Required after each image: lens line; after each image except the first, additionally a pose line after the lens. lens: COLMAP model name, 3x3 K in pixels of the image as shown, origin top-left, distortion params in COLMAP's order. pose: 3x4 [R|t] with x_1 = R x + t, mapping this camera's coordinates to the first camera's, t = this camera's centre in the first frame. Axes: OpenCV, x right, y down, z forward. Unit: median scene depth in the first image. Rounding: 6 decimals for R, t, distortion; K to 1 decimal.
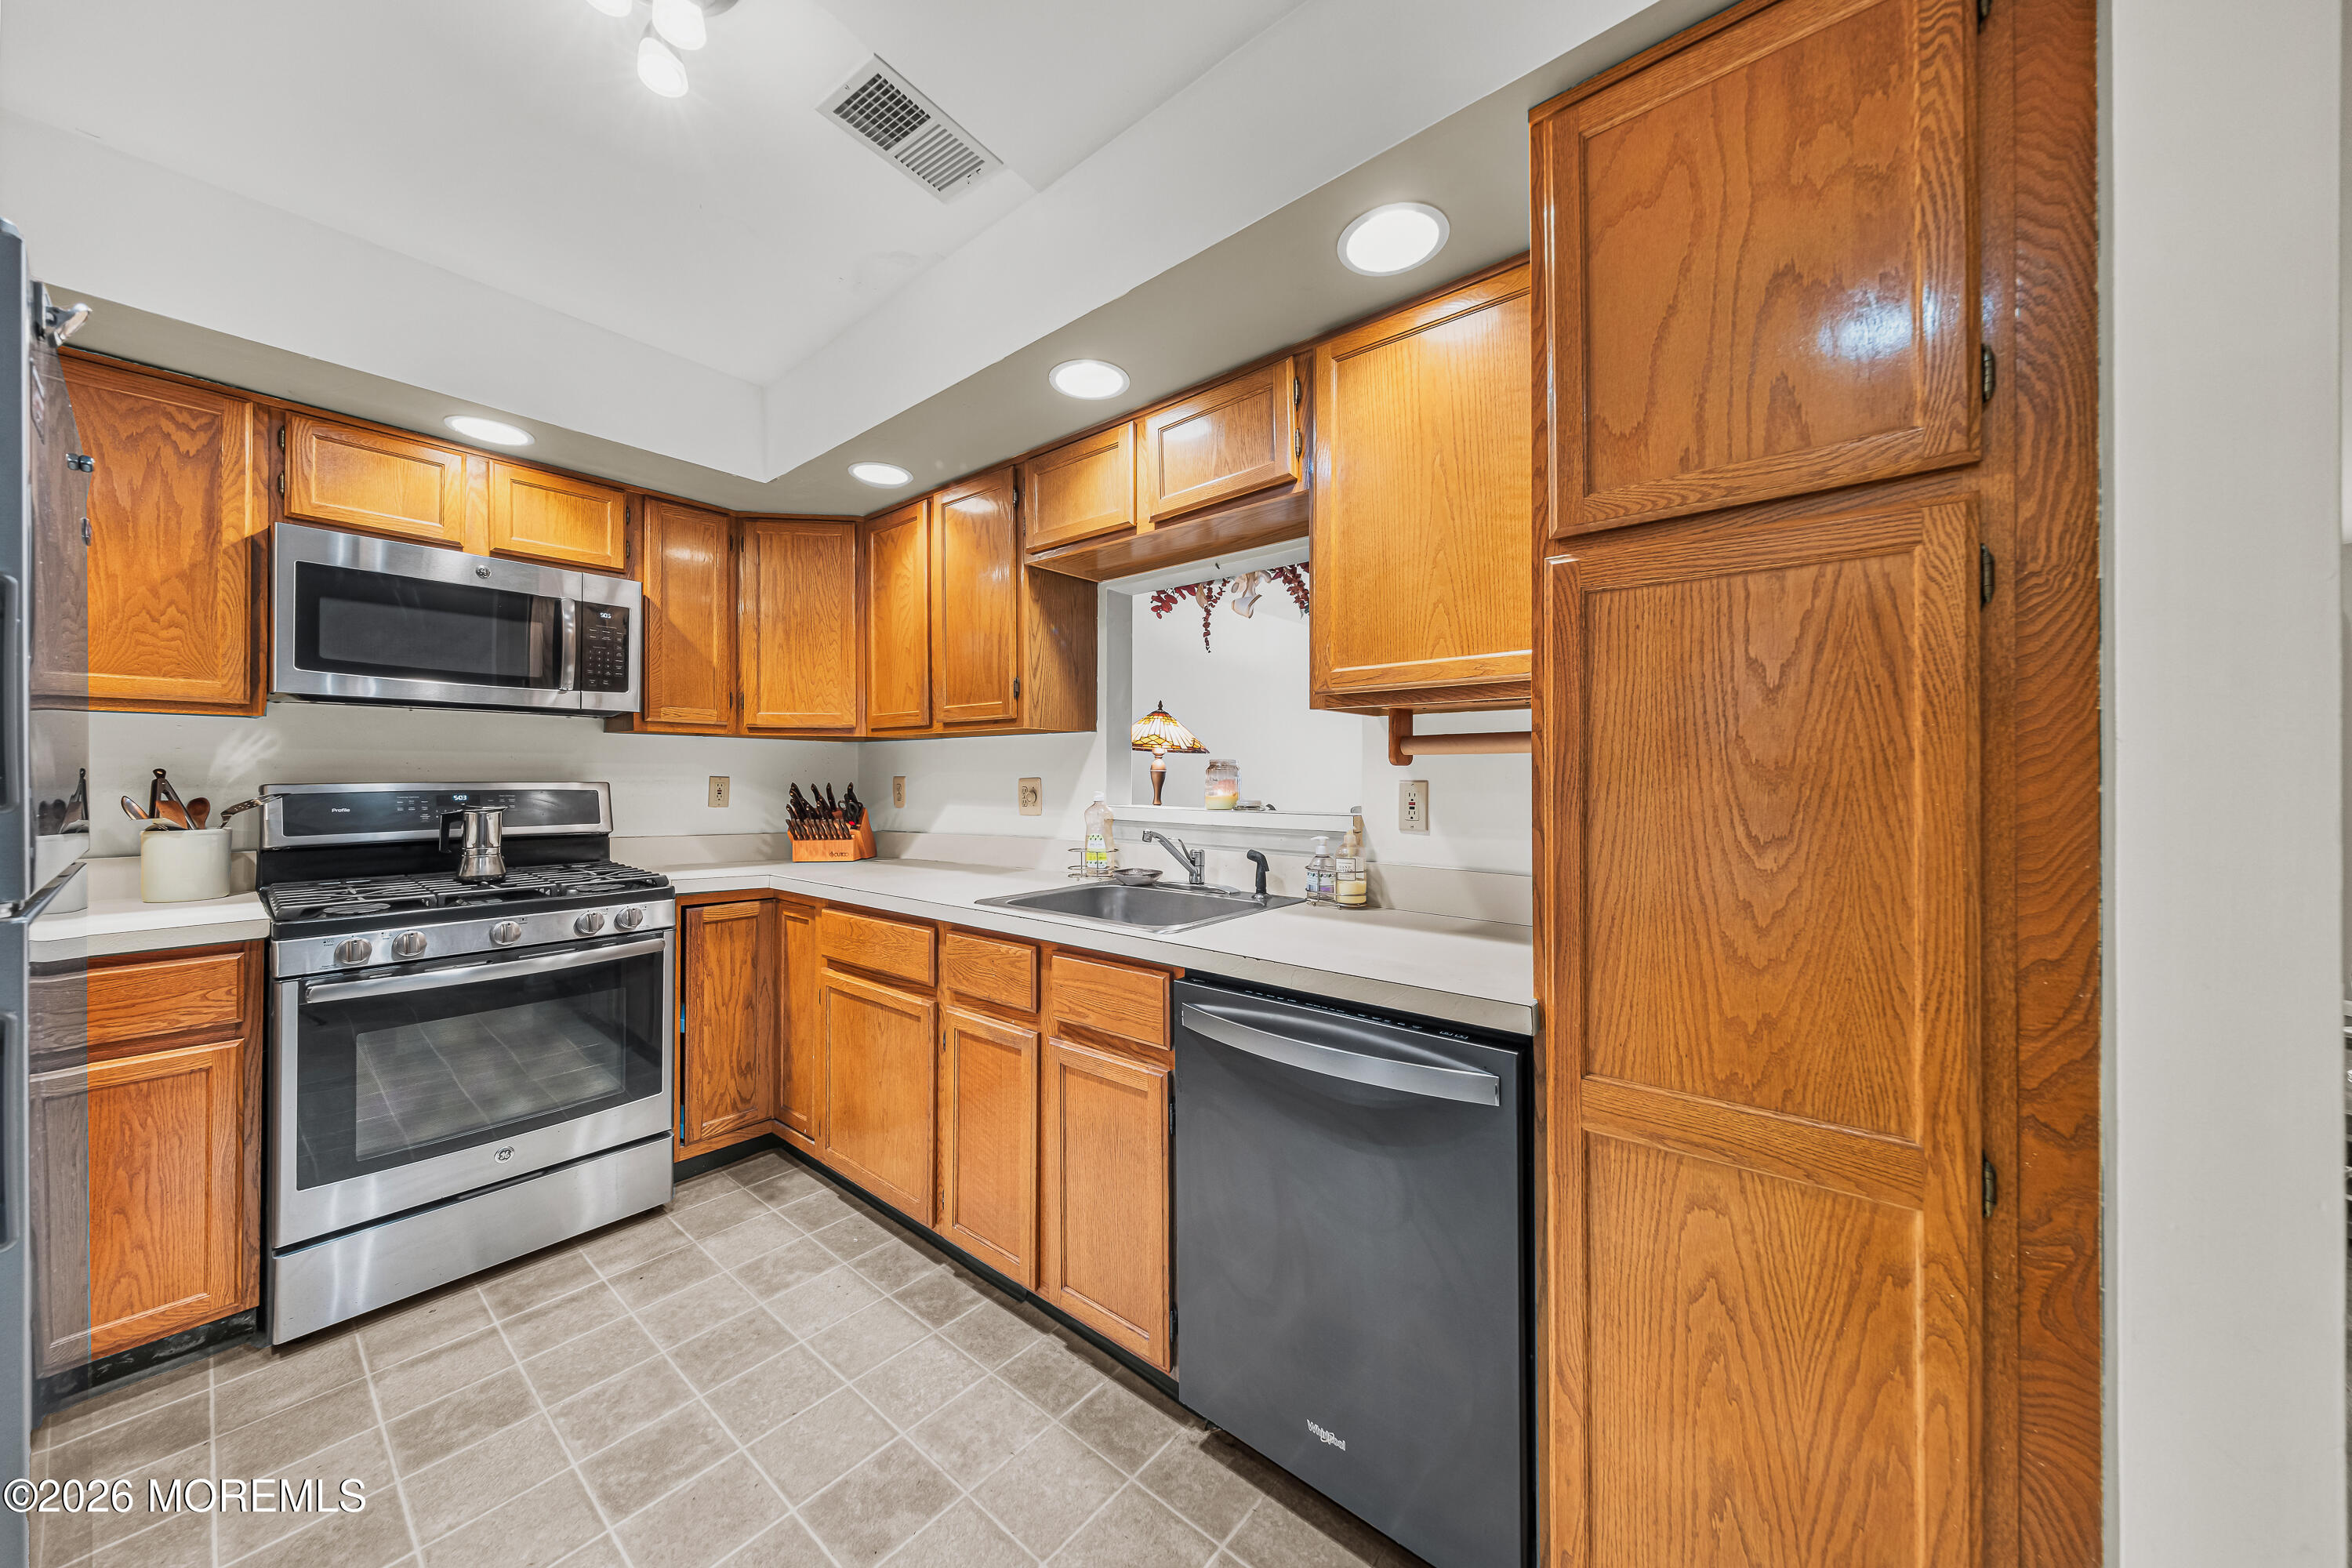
lens RADIAL K [[793.2, 0, 1162.8], [0, 793.2, 772.3], [0, 0, 1]] dist [0.009125, -0.000762]
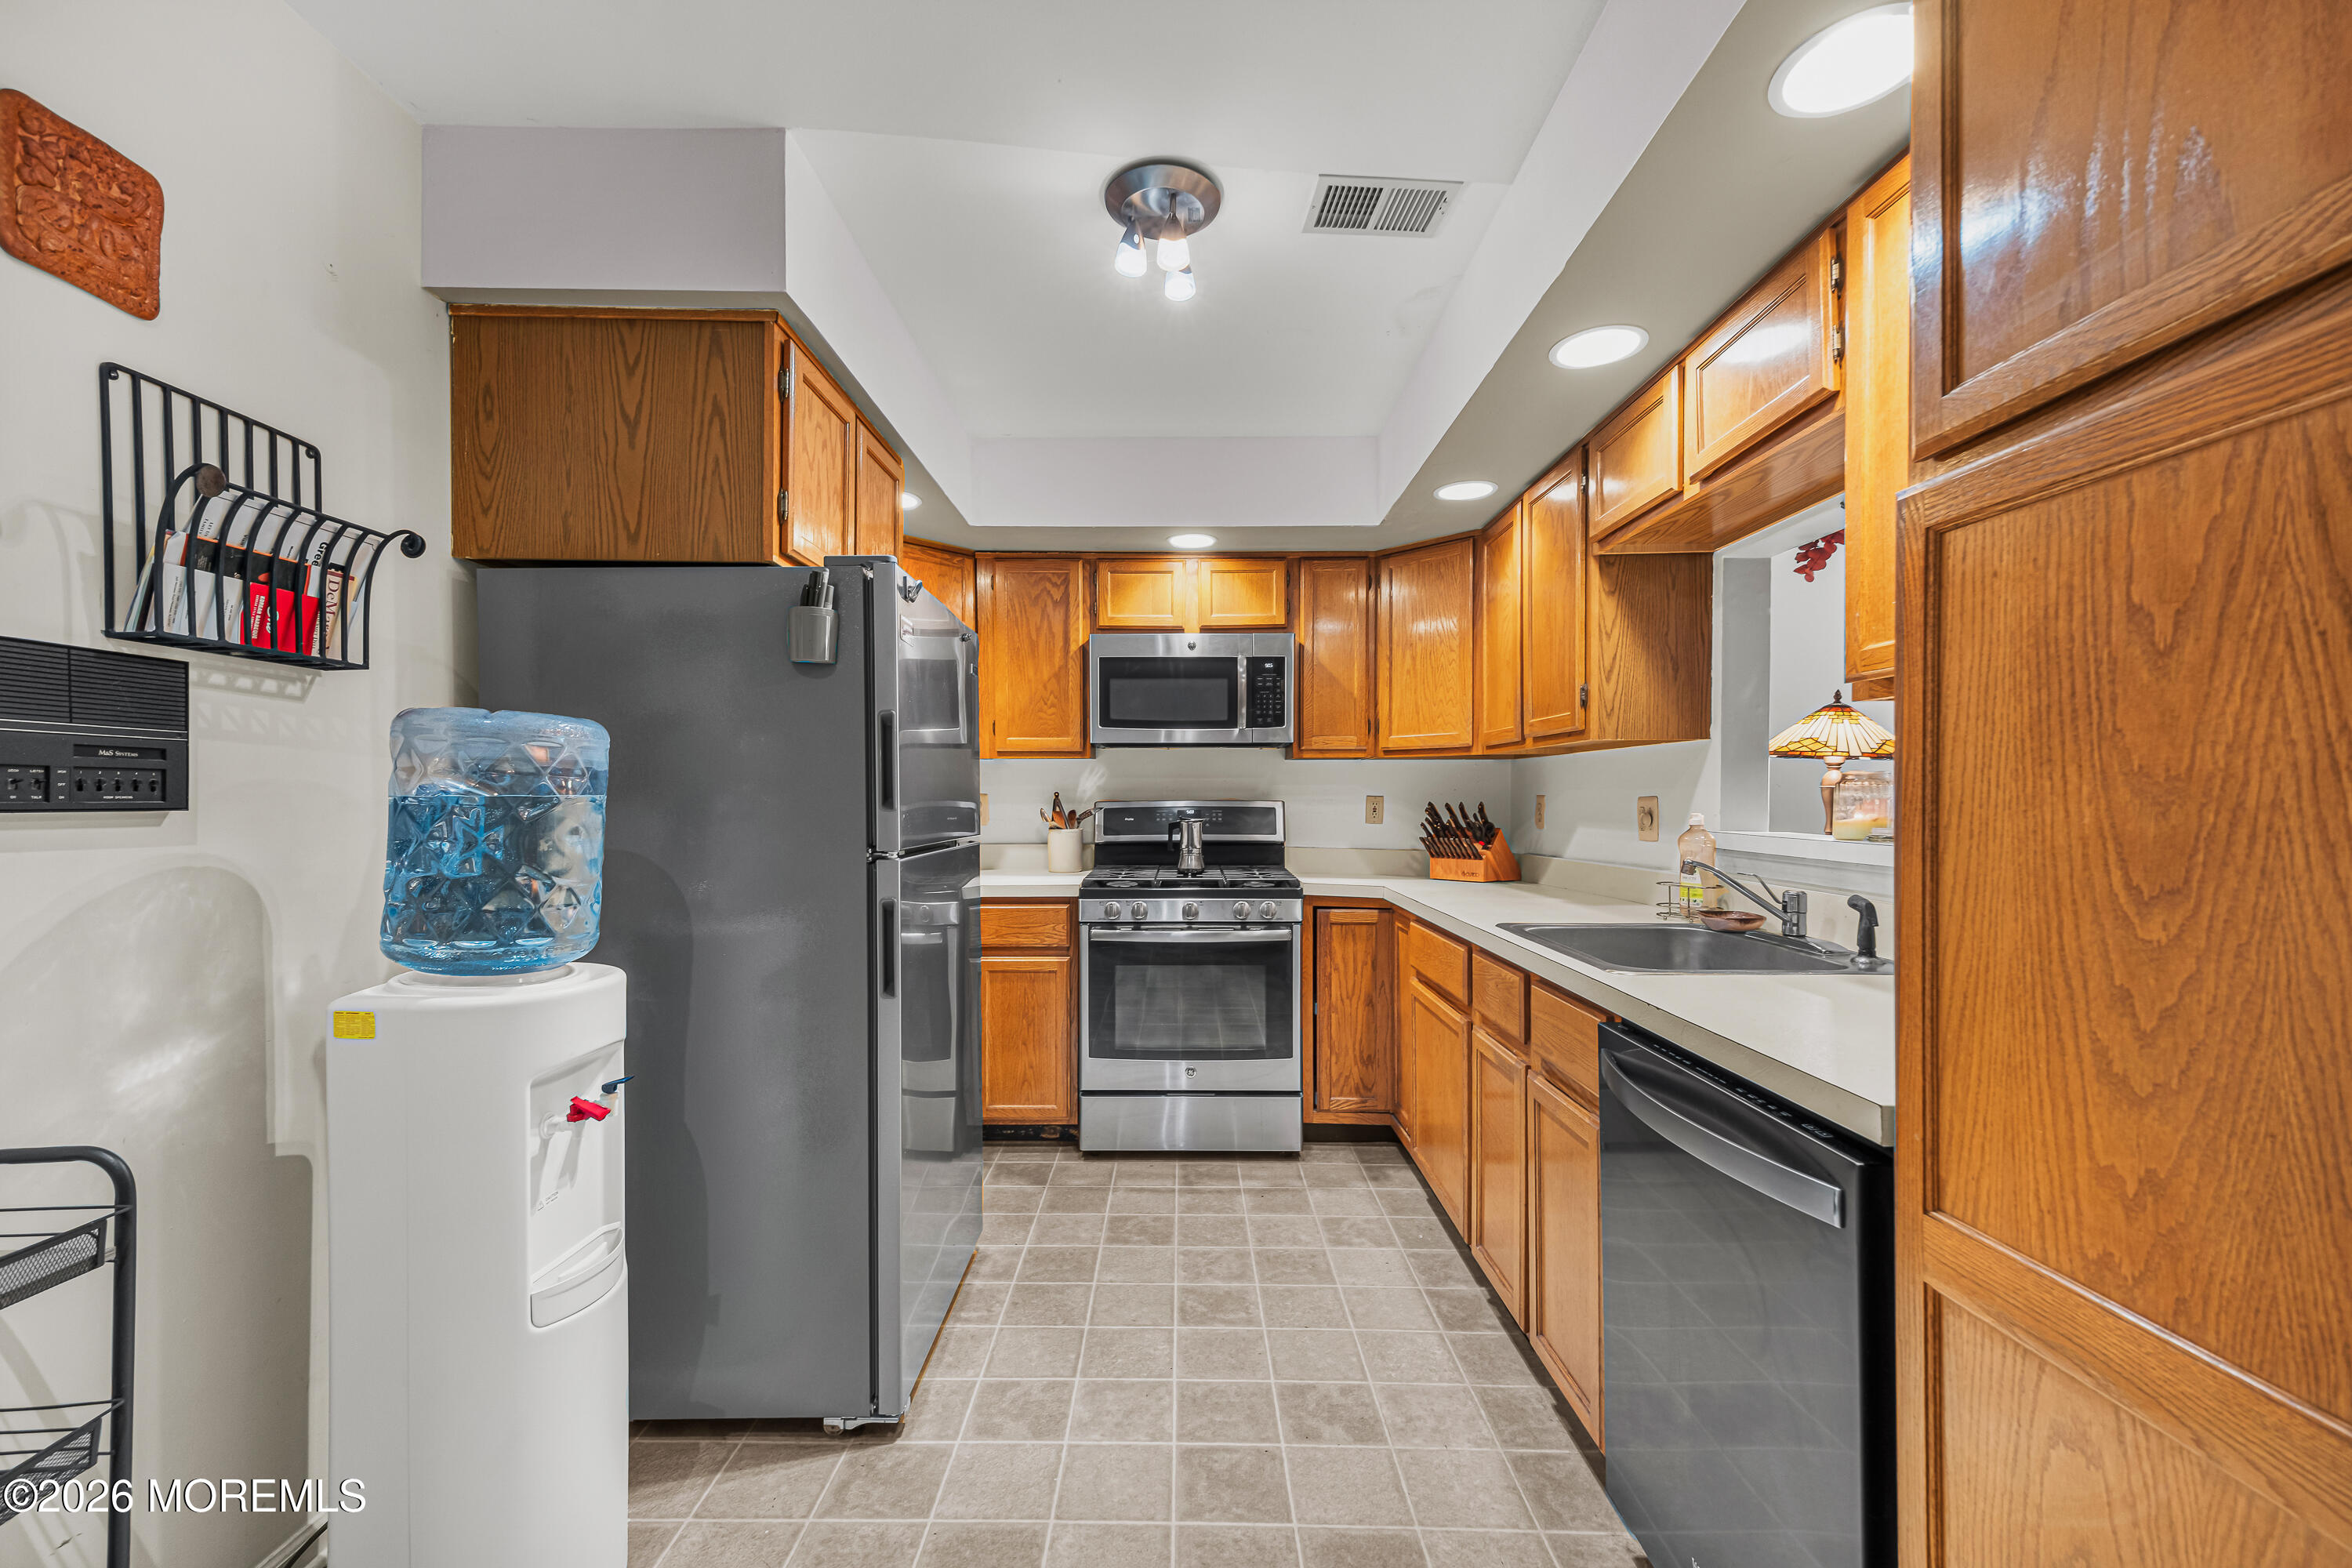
lens RADIAL K [[919.0, 0, 1178.0], [0, 919.0, 800.9], [0, 0, 1]] dist [0.019126, -0.002499]
pose [[0.643906, 0.001438, -0.765103, 0.422934], [0.007345, 0.999941, 0.008061, 0.000300], [0.765070, -0.010810, 0.643857, -0.029877]]
